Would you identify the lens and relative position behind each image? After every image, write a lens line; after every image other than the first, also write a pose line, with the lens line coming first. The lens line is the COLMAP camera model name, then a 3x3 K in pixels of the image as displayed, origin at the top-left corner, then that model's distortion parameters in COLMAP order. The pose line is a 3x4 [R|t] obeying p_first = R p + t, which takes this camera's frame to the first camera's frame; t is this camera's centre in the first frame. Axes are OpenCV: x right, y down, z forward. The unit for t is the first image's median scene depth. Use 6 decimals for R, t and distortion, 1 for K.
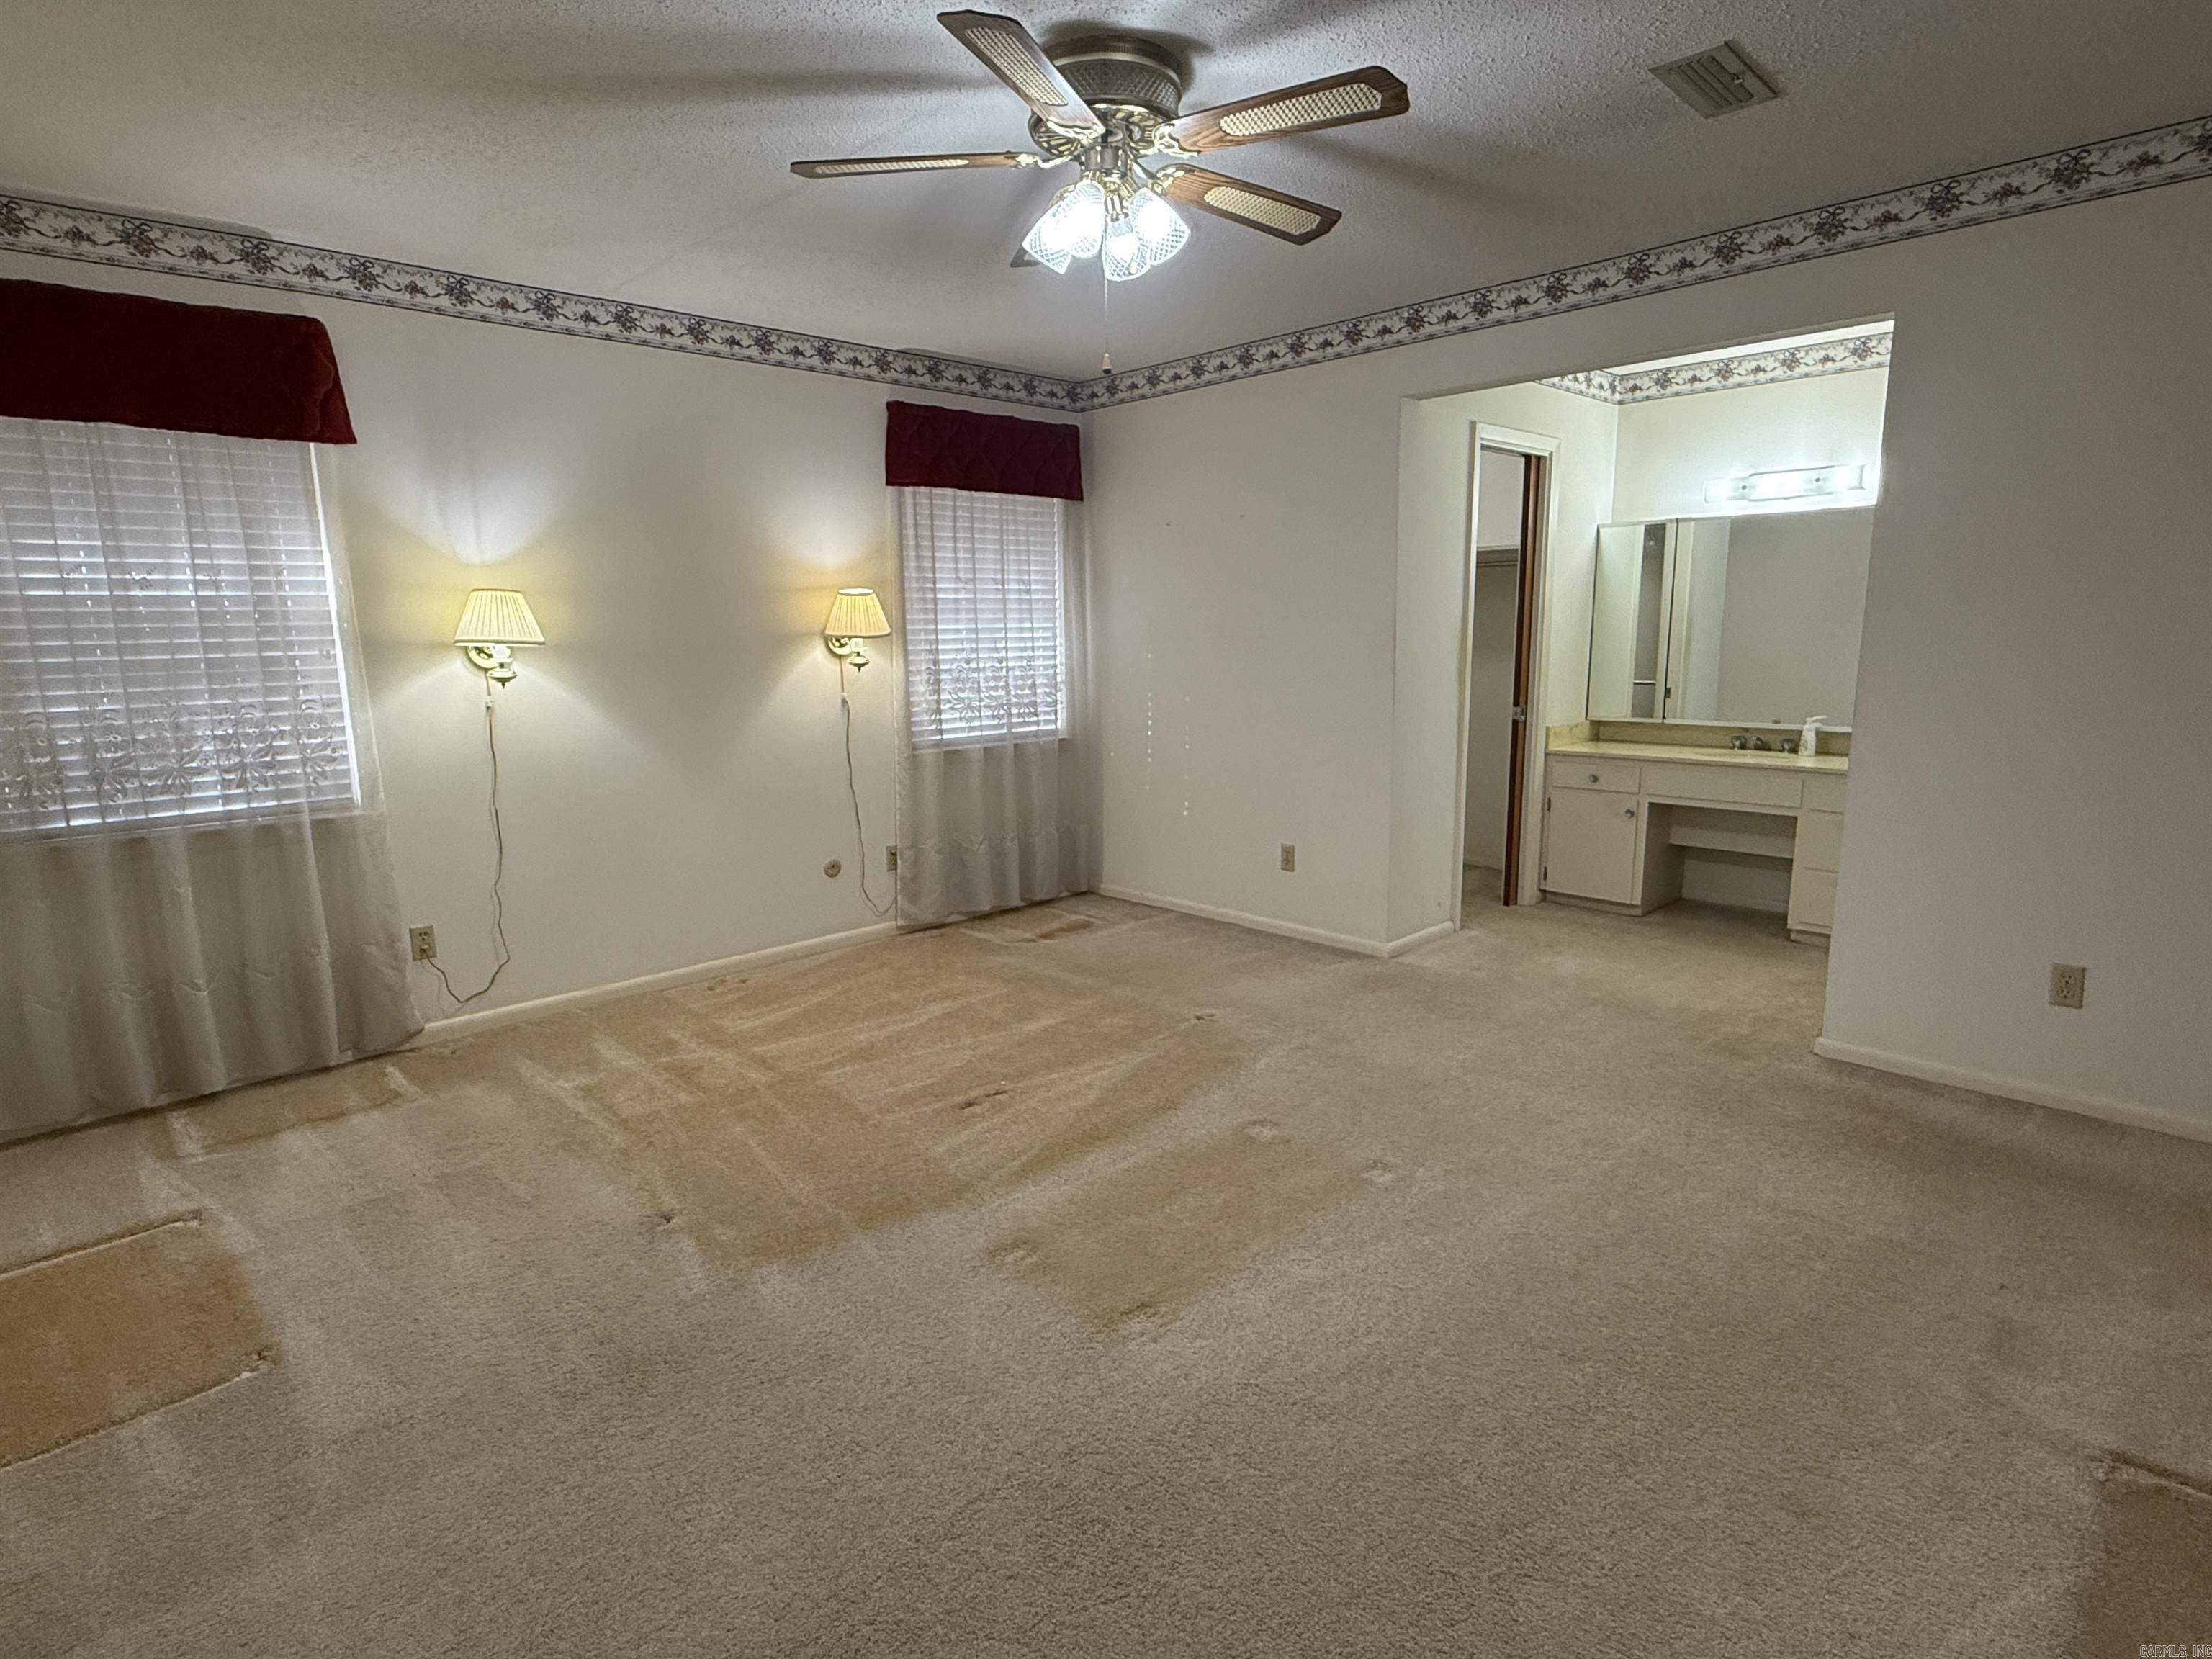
lens RADIAL K [[1148.9, 0, 1102.7], [0, 1148.9, 831.1], [0, 0, 1]] dist [0.001305, -0.000817]
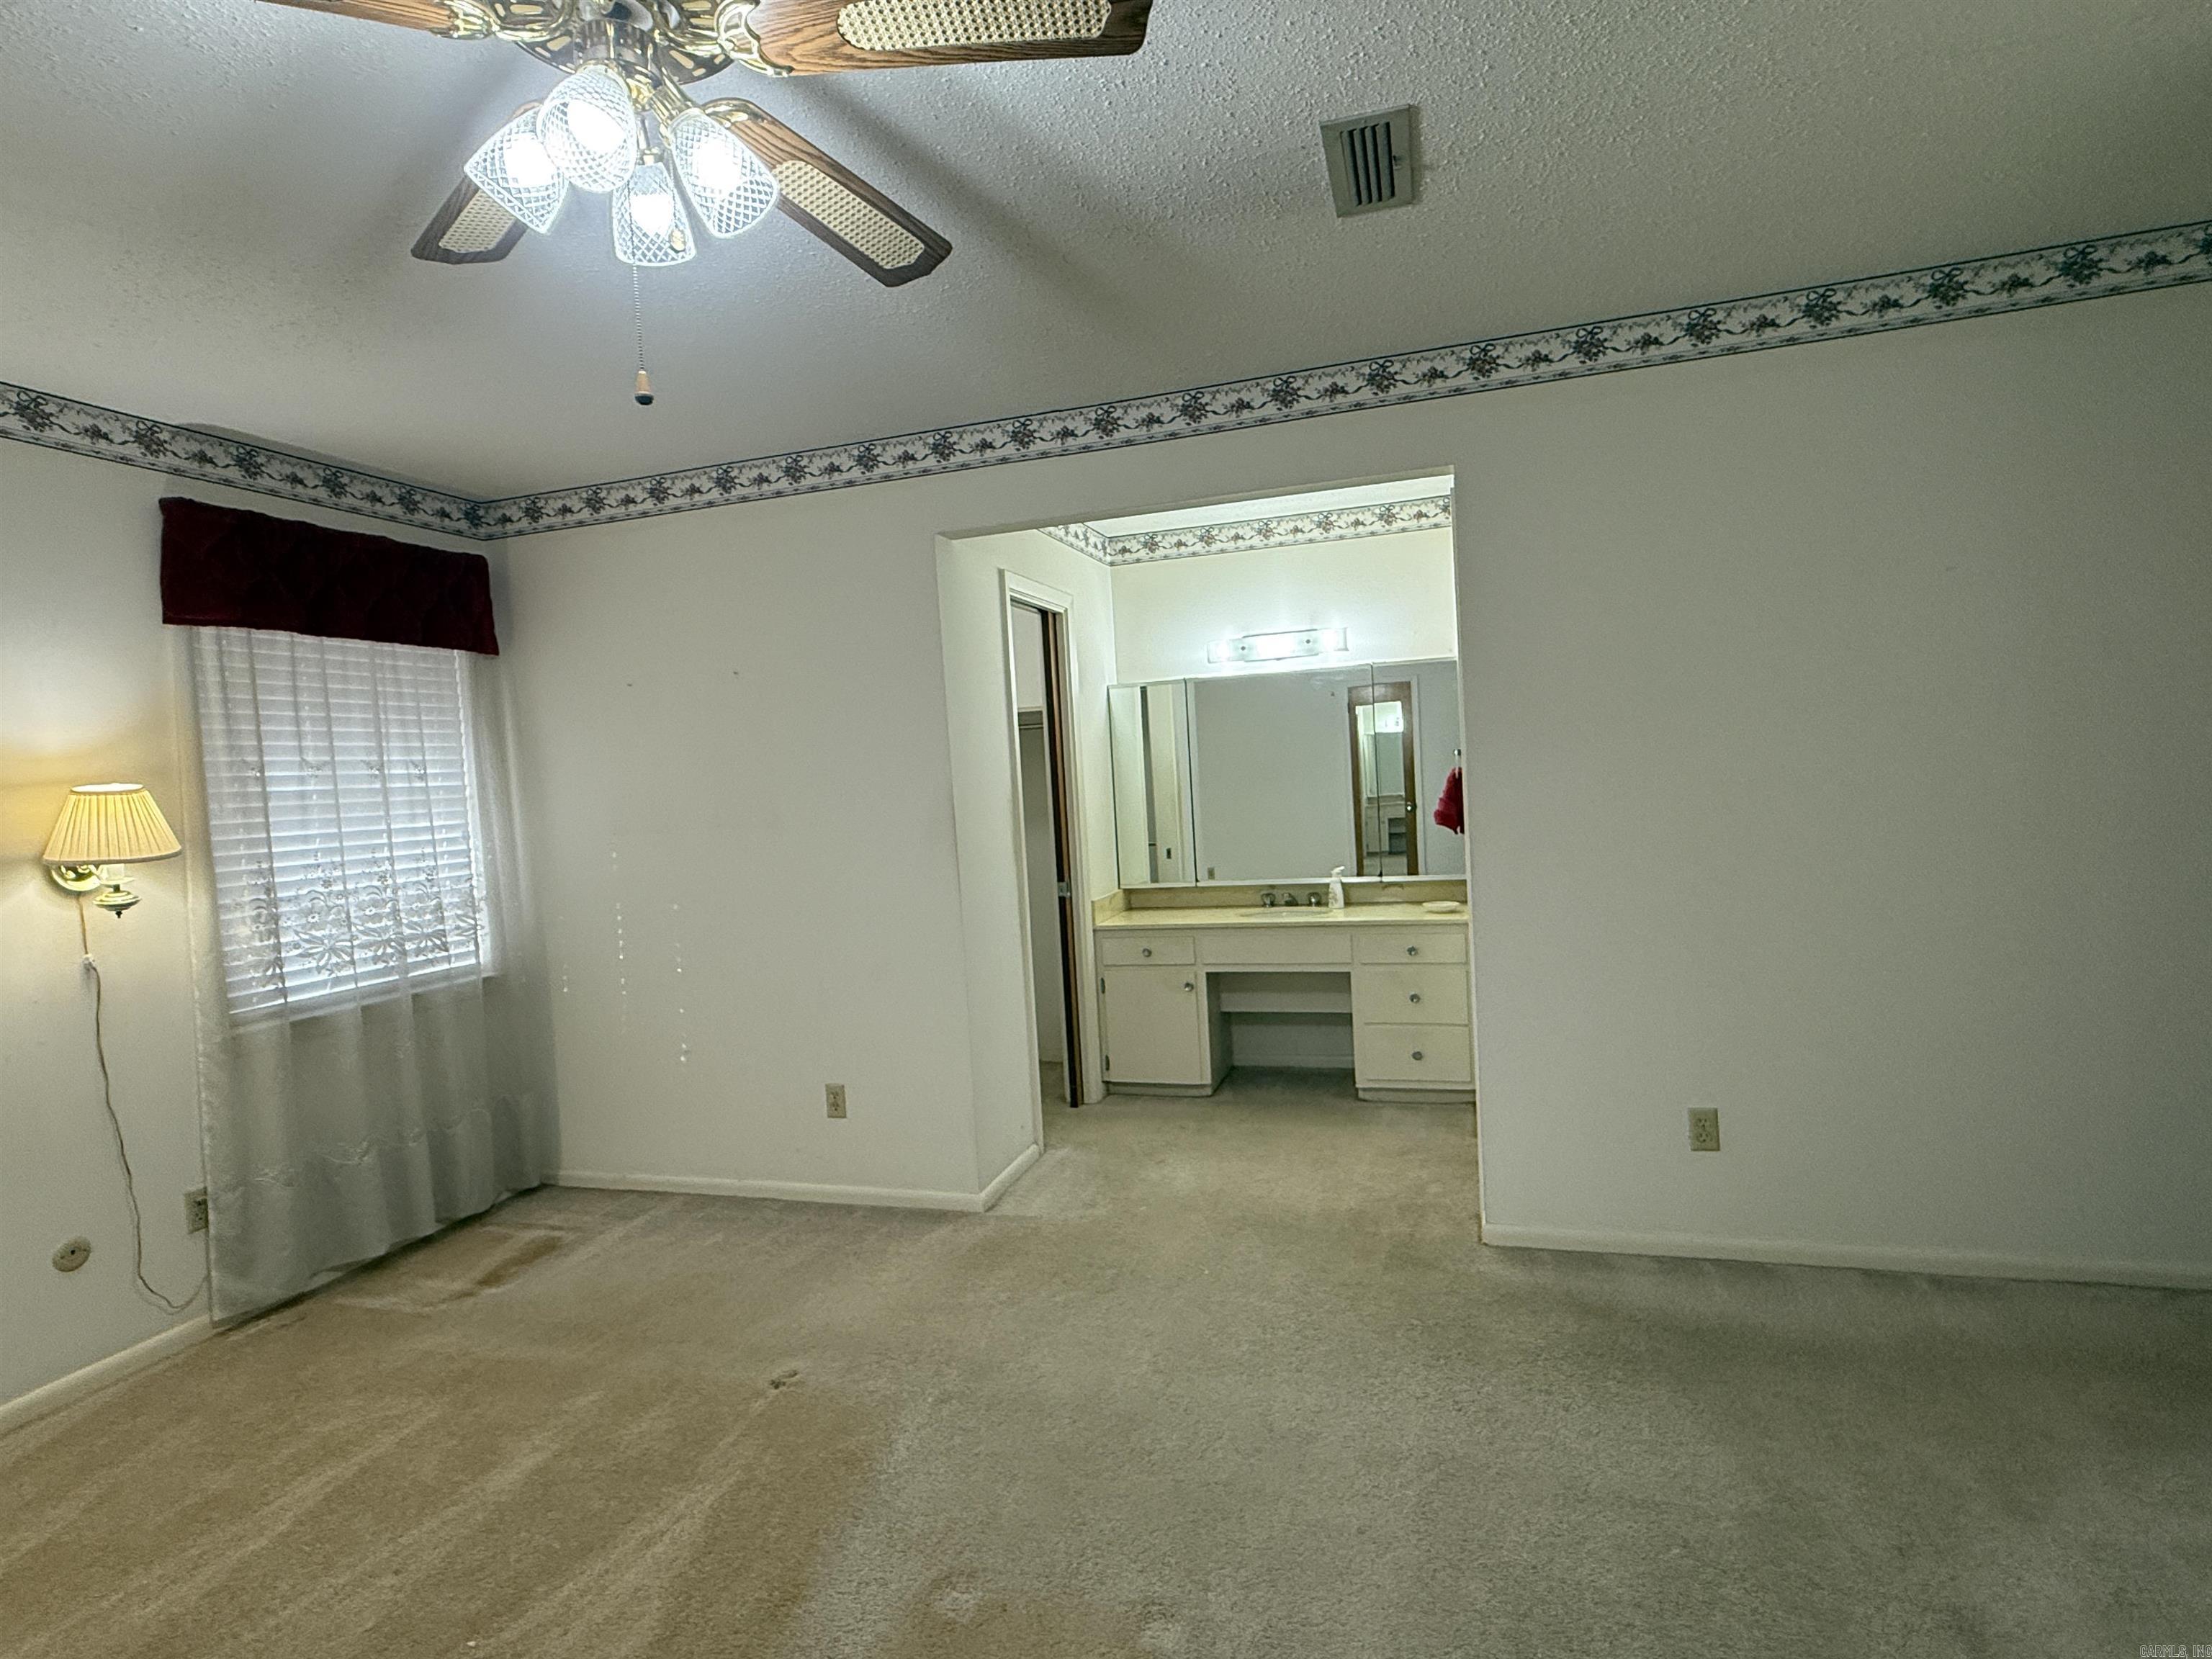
lens RADIAL K [[1148.9, 0, 1093.8], [0, 1148.9, 829.5], [0, 0, 1]] dist [0.001305, -0.000817]
pose [[0.877873, -0.060091, 0.475108, -0.044510], [0.129653, 0.984868, -0.115001, -0.046605], [-0.461008, 0.162556, 0.872380, 0.219629]]
